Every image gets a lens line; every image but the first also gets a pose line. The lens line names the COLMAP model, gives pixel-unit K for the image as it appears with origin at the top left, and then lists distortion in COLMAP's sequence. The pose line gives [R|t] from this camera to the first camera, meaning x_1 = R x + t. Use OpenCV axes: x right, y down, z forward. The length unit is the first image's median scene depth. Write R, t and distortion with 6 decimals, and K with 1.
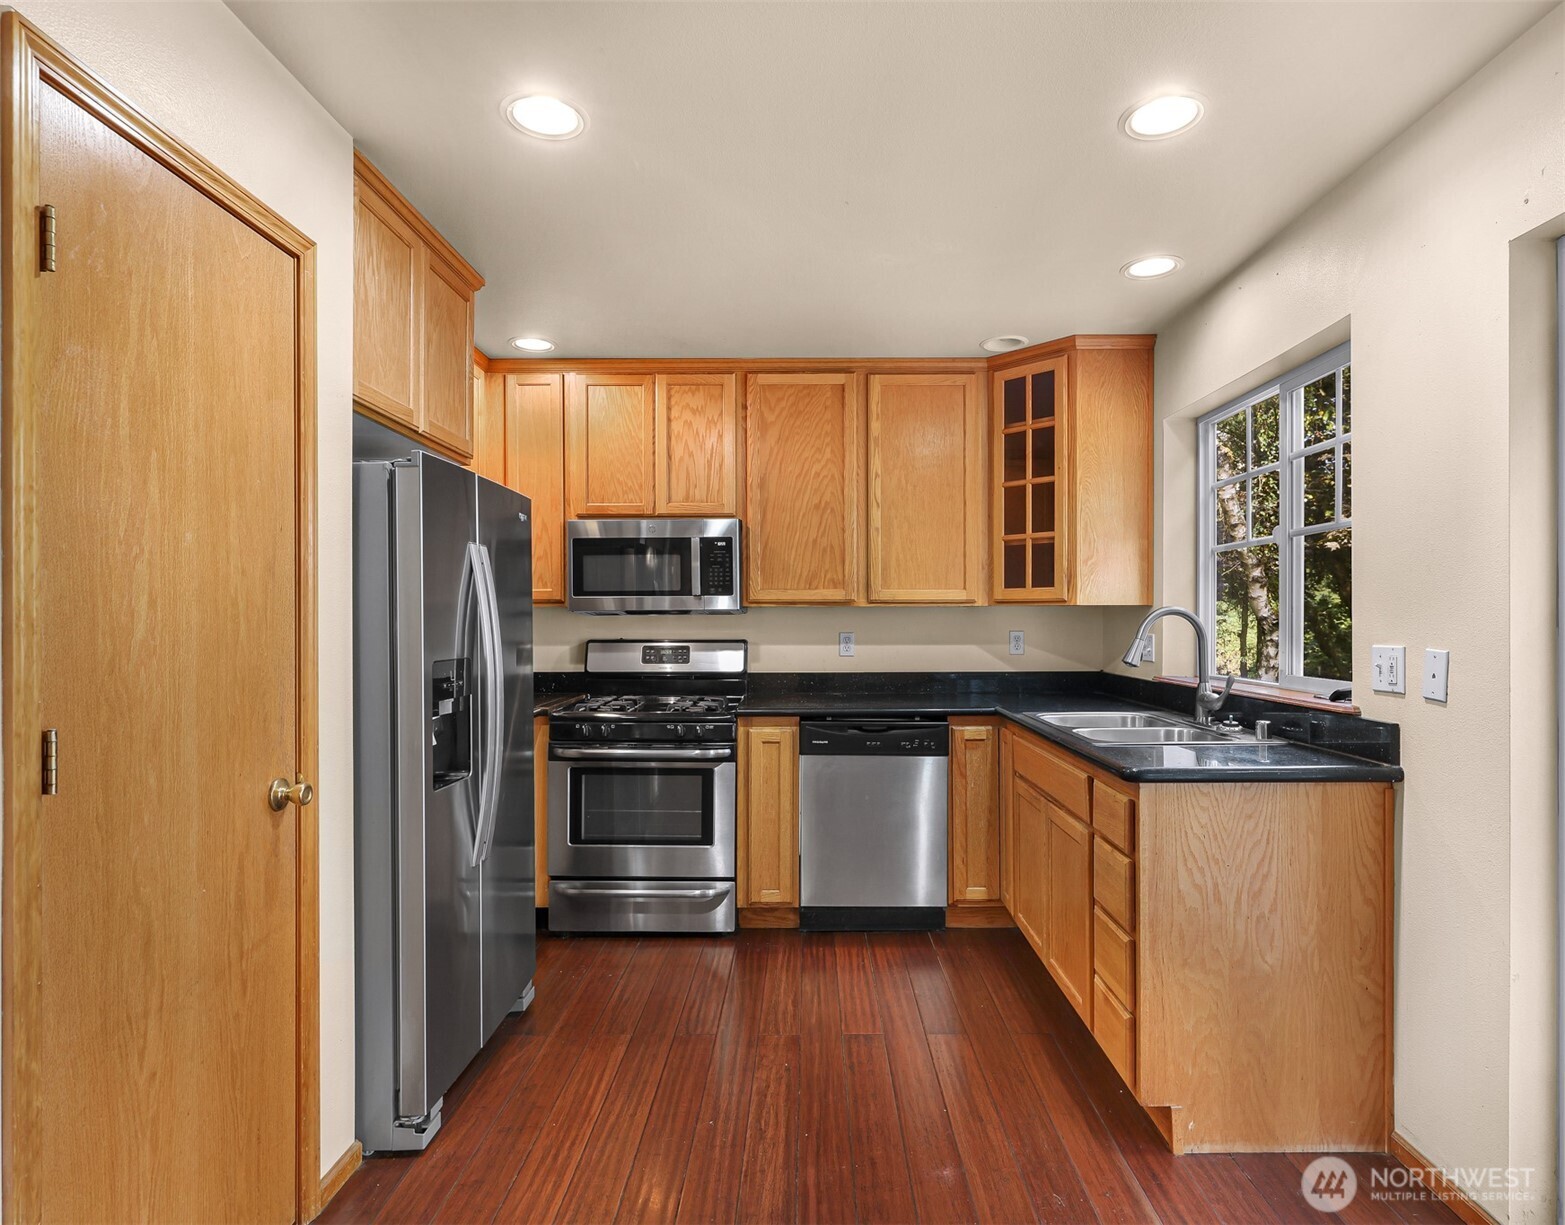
lens RADIAL K [[860.8, 0, 820.3], [0, 860.8, 617.4], [0, 0, 1]] dist [-0.003503, 0.000047]
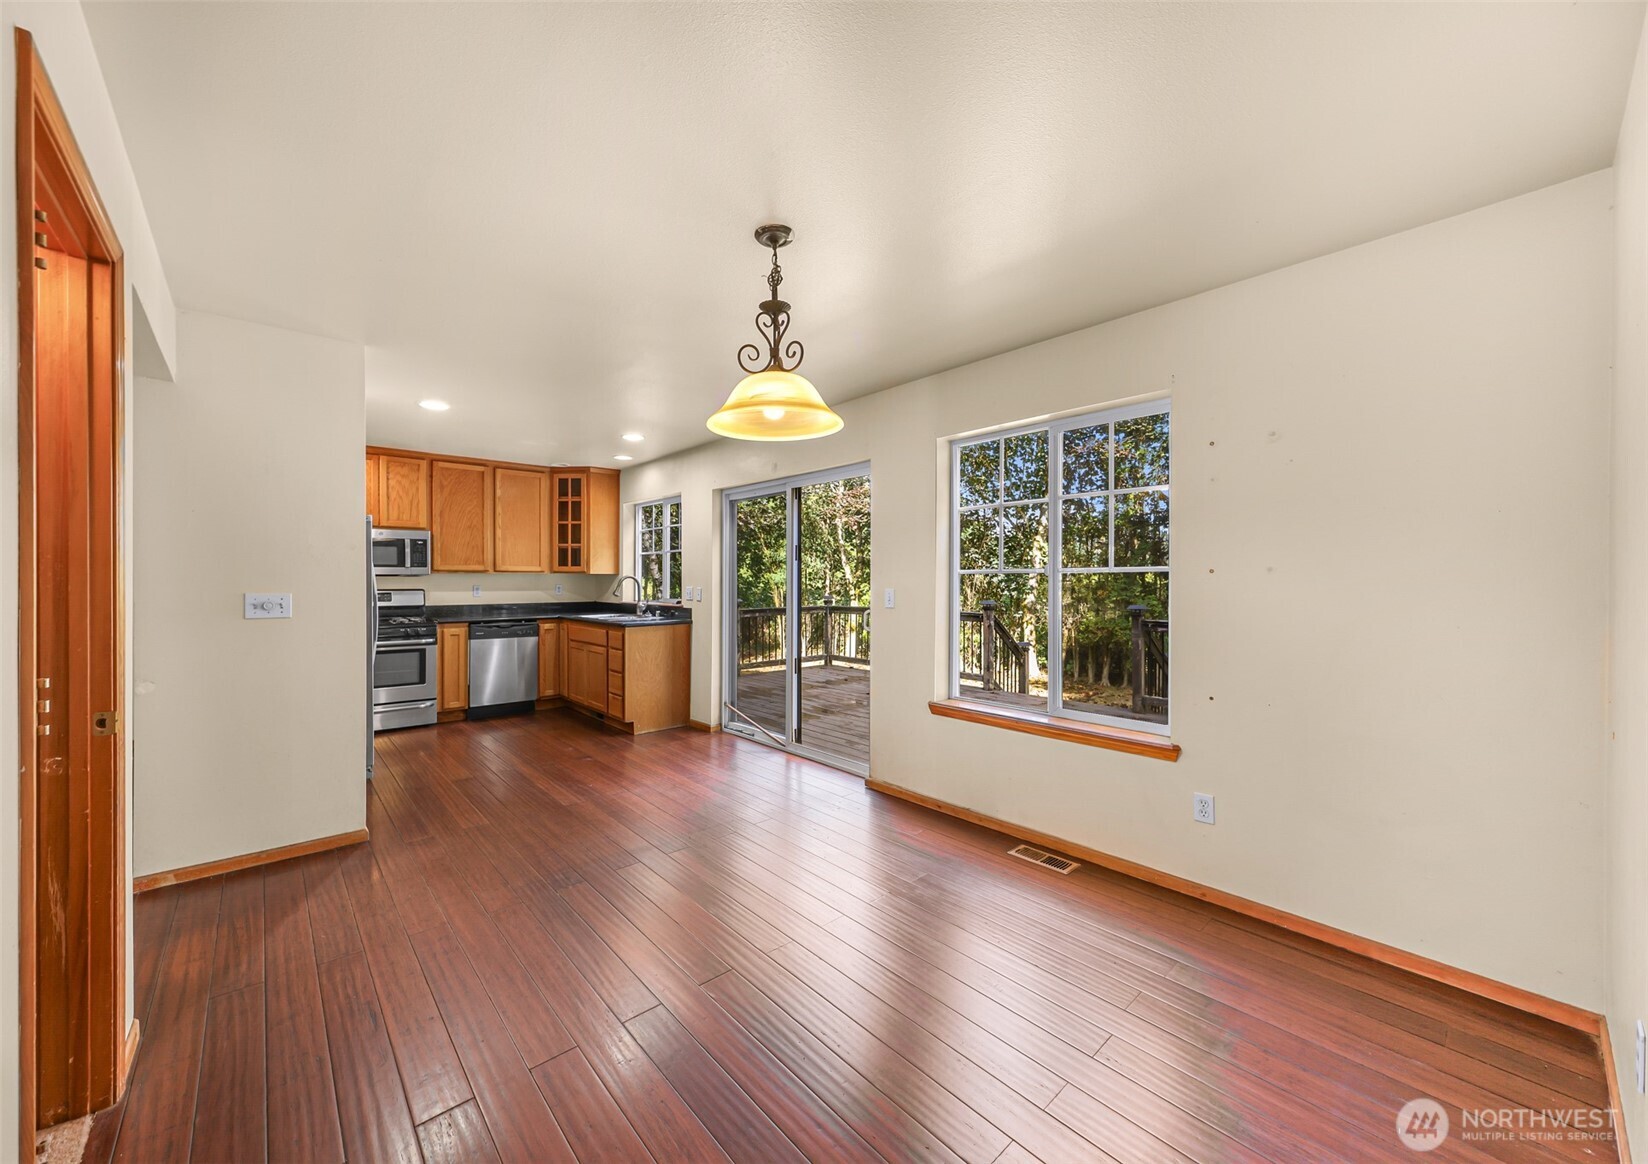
lens RADIAL K [[621.6, 0, 787.8], [0, 621.6, 585.2], [0, 0, 1]] dist [0.001641, 0.000089]
pose [[0.773019, -0.001751, 0.634381, -0.403954], [-0.005355, 0.999943, 0.009286, -0.001376], [-0.634360, -0.010575, 0.772965, -0.763392]]
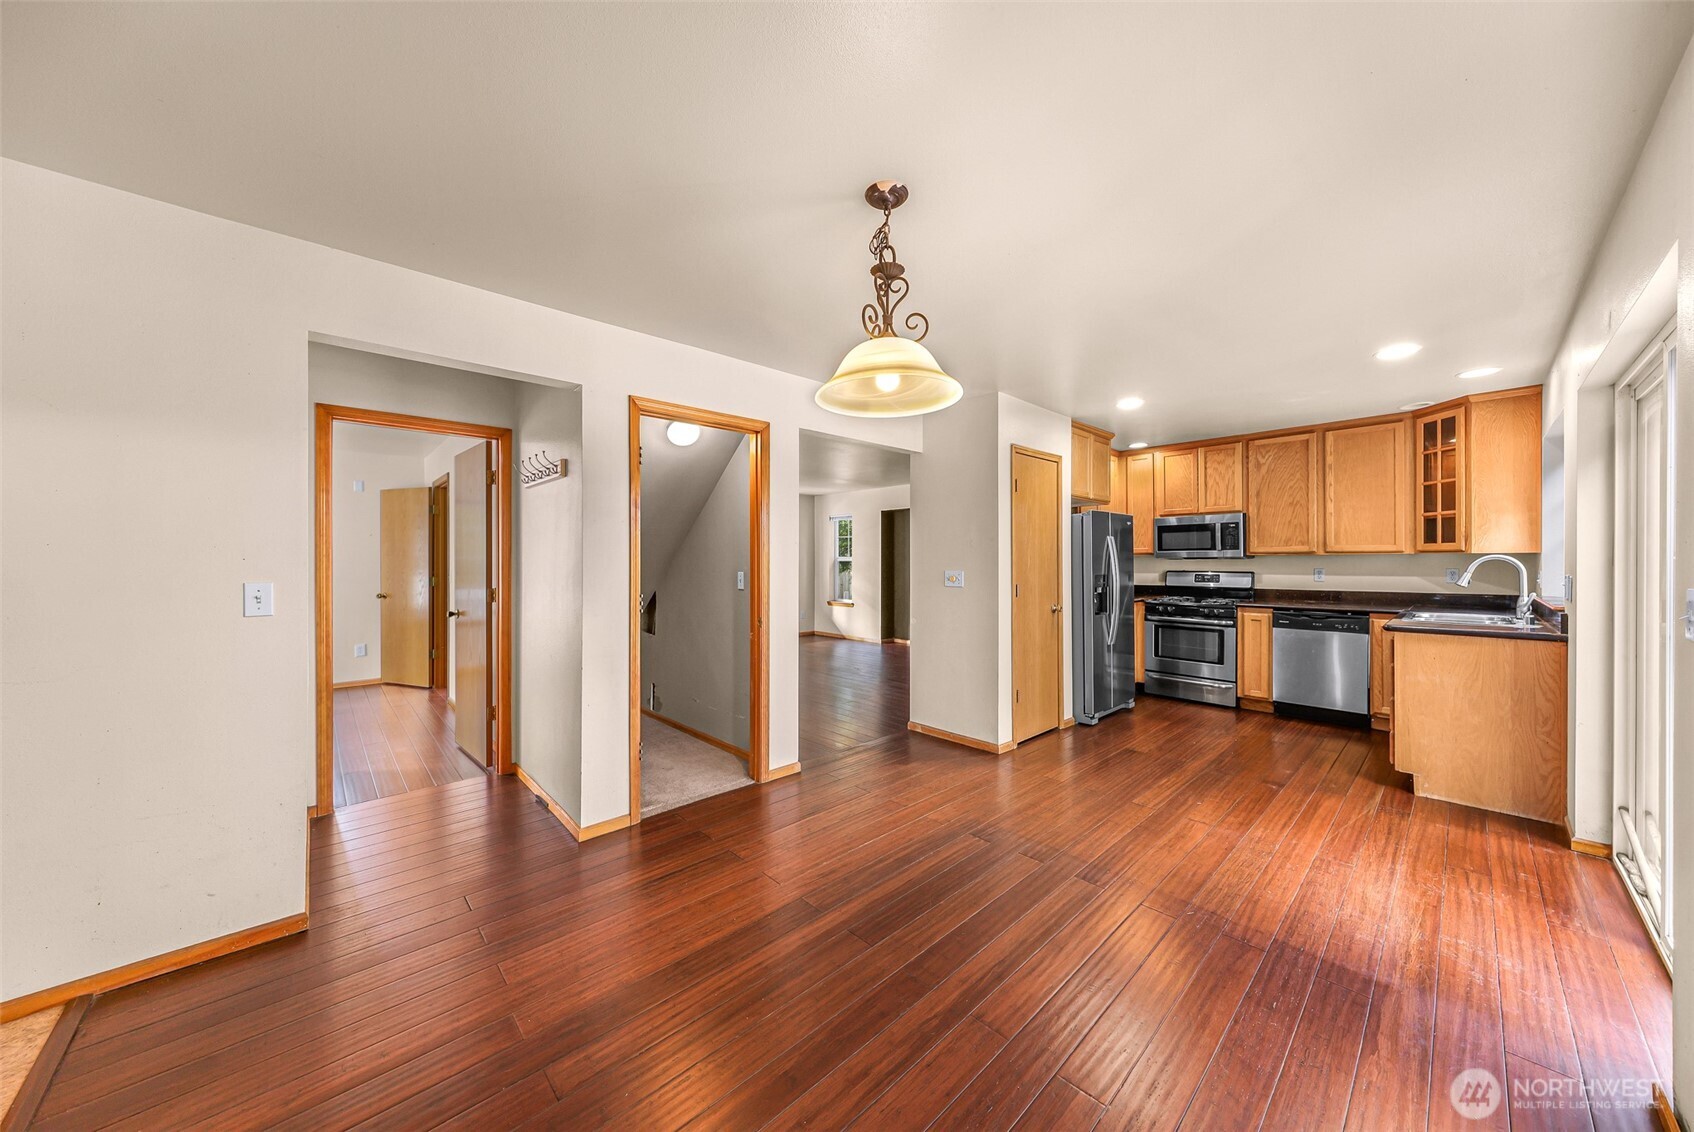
lens RADIAL K [[579.3, 0, 846.2], [0, 579.3, 560.6], [0, 0, 1]] dist [0.000113, 0.000147]
pose [[0.670678, -0.000992, -0.741748, 0.316627], [0.002588, 0.999996, 0.001003, -0.003991], [0.741744, -0.002592, 0.670678, -0.680382]]
